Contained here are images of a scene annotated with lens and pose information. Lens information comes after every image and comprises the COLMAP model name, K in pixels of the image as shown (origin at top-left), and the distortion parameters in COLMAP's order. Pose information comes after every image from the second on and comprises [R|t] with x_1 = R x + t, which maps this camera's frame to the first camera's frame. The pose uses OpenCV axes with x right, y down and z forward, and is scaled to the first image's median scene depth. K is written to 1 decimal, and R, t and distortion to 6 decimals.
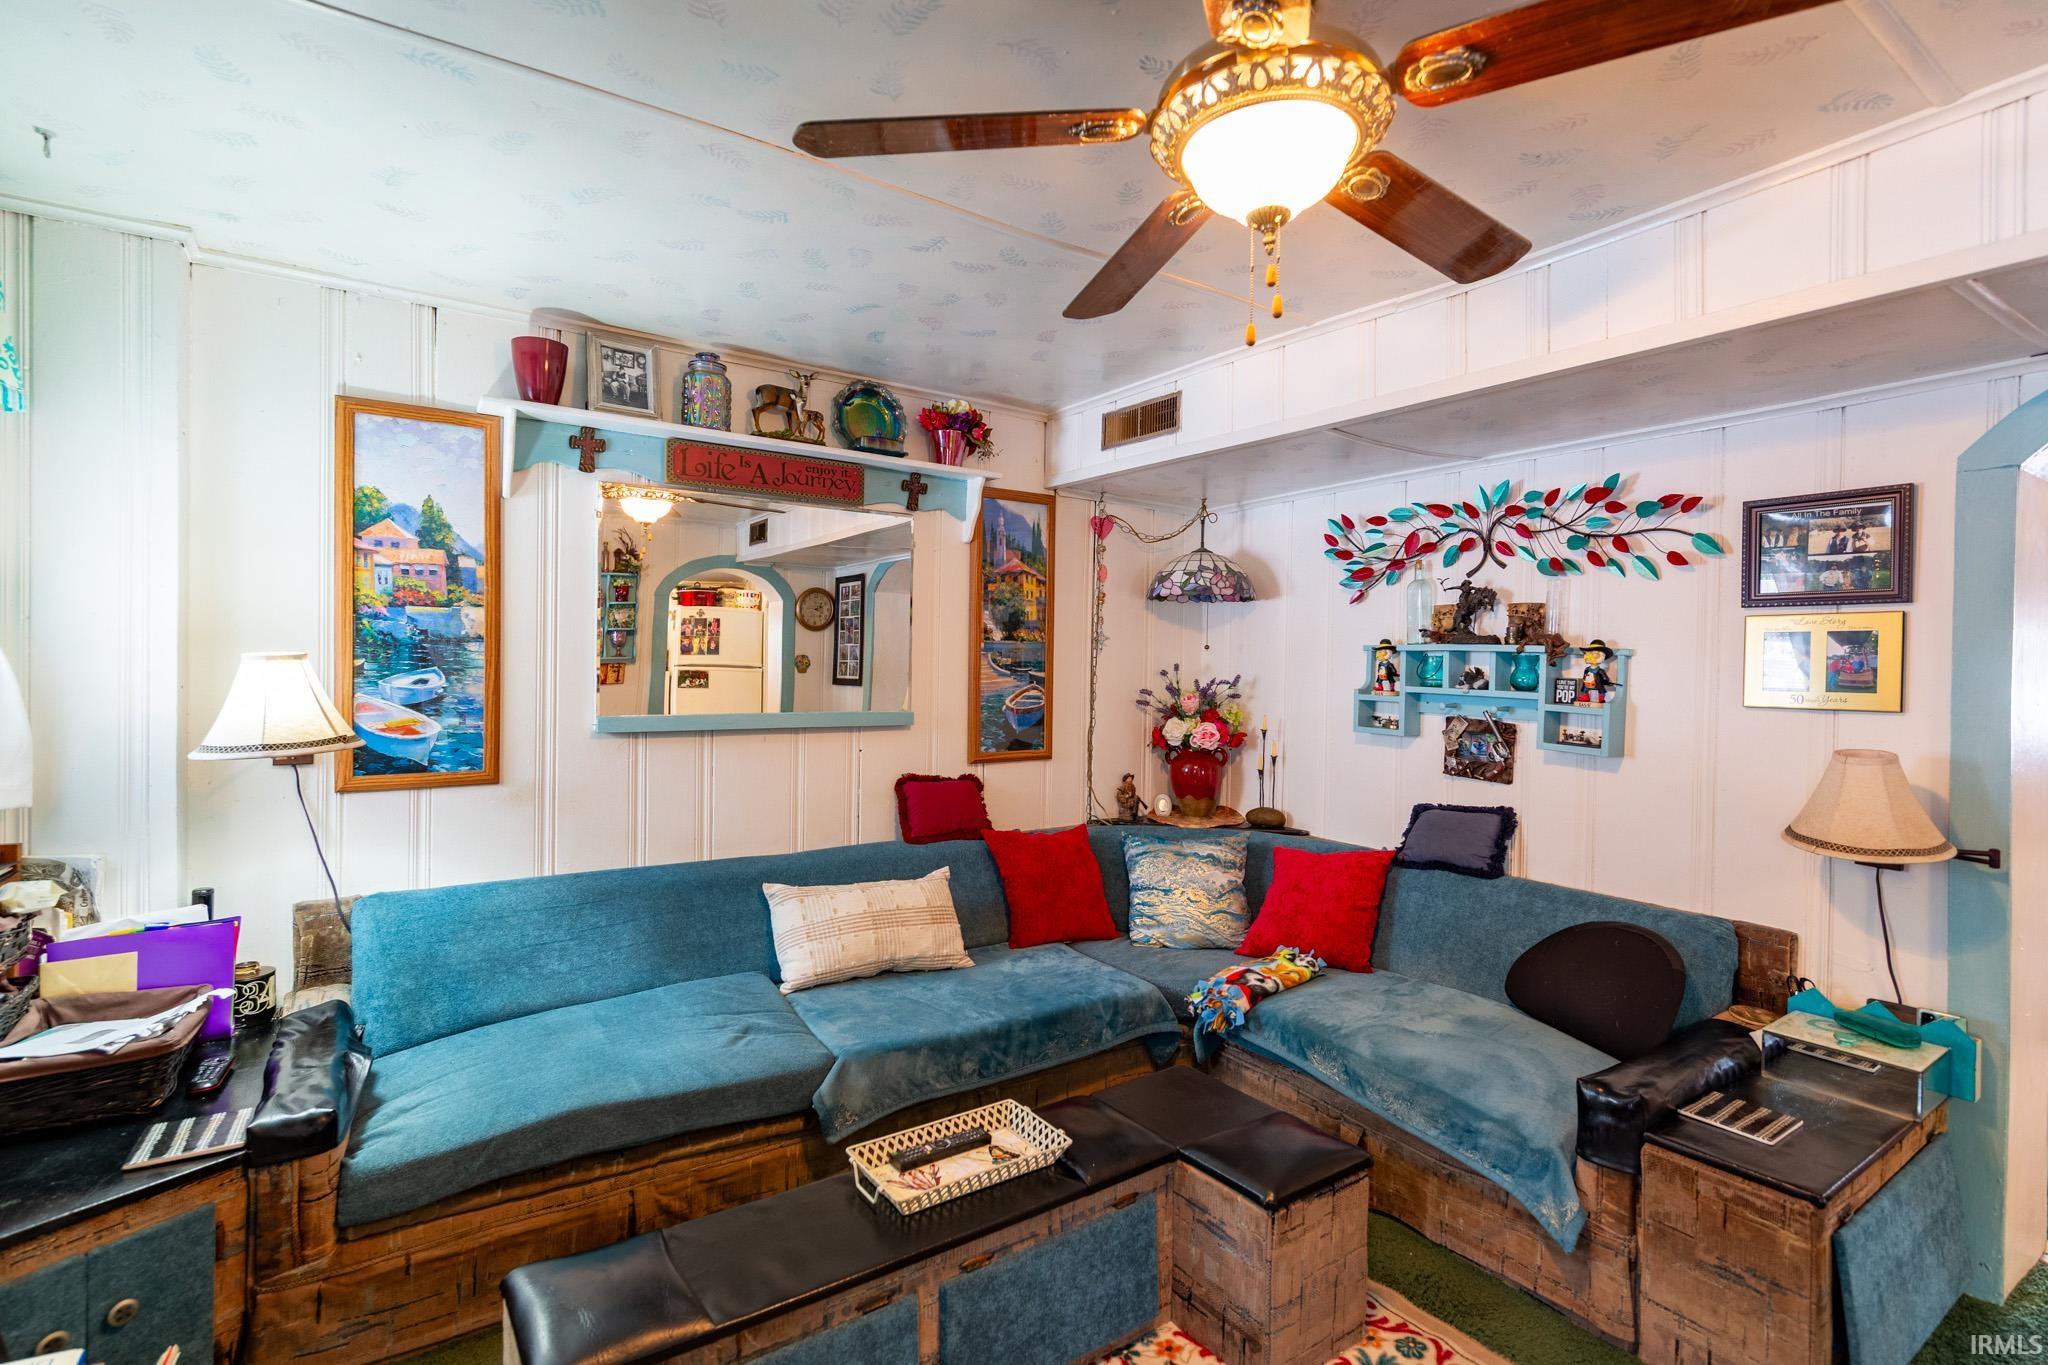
lens RADIAL K [[976.1, 0, 1021.3], [0, 976.1, 676.4], [0, 0, 1]] dist [0.003321, 0.000058]
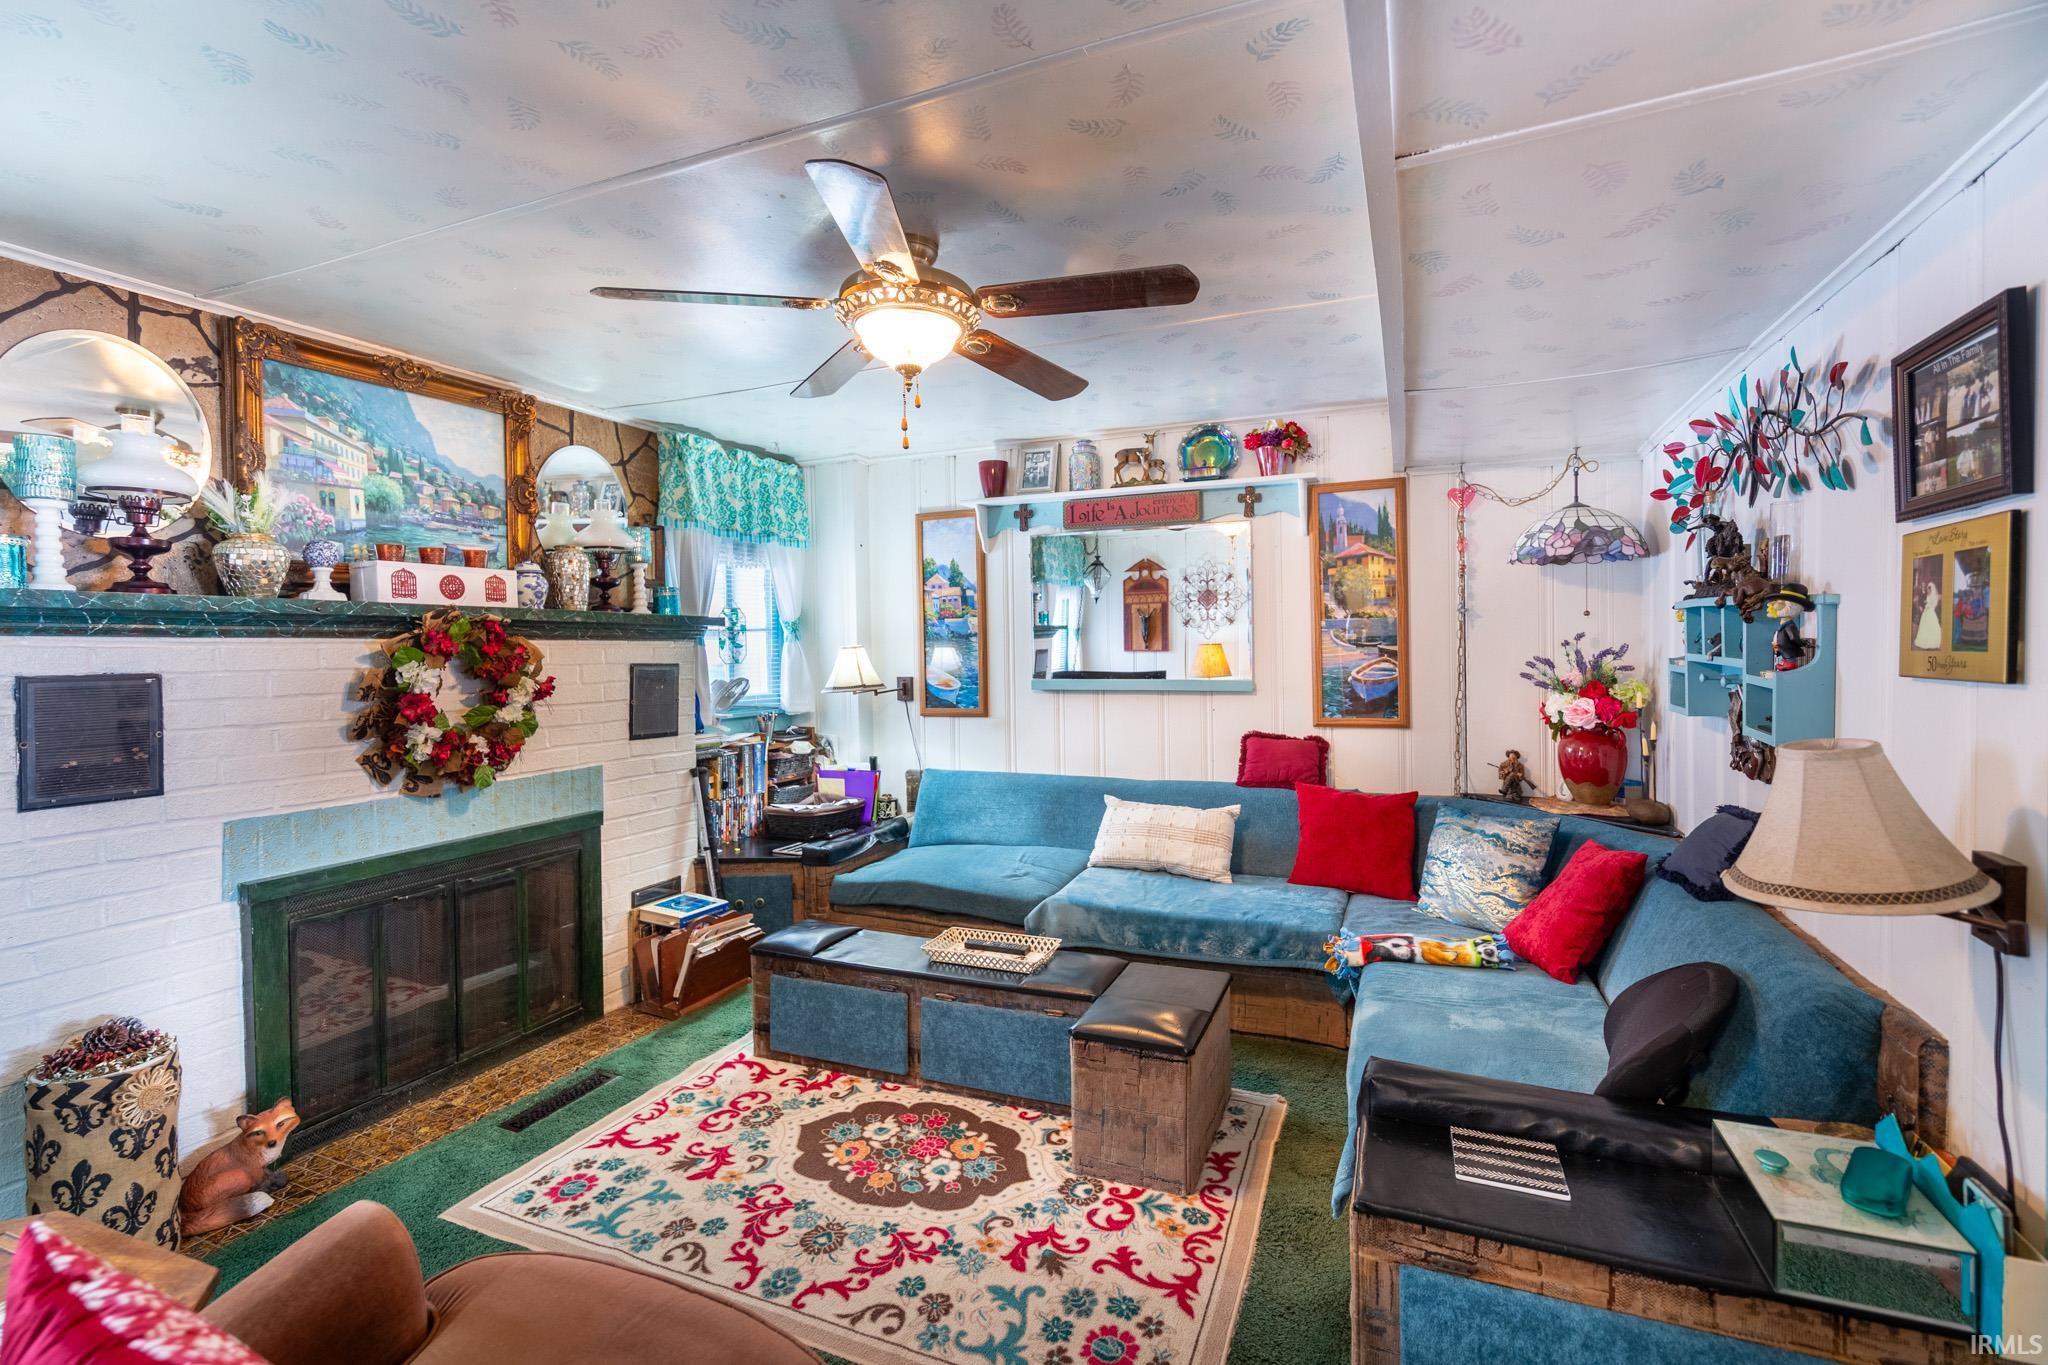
lens RADIAL K [[918.4, 0, 1039.9], [0, 918.4, 668.5], [0, 0, 1]] dist [0.008469, -0.002066]
pose [[0.541664, -0.001073, -0.840594, 0.808022], [0.011079, 0.999921, 0.005862, 0.012876], [0.840522, -0.012488, 0.541633, 0.165199]]
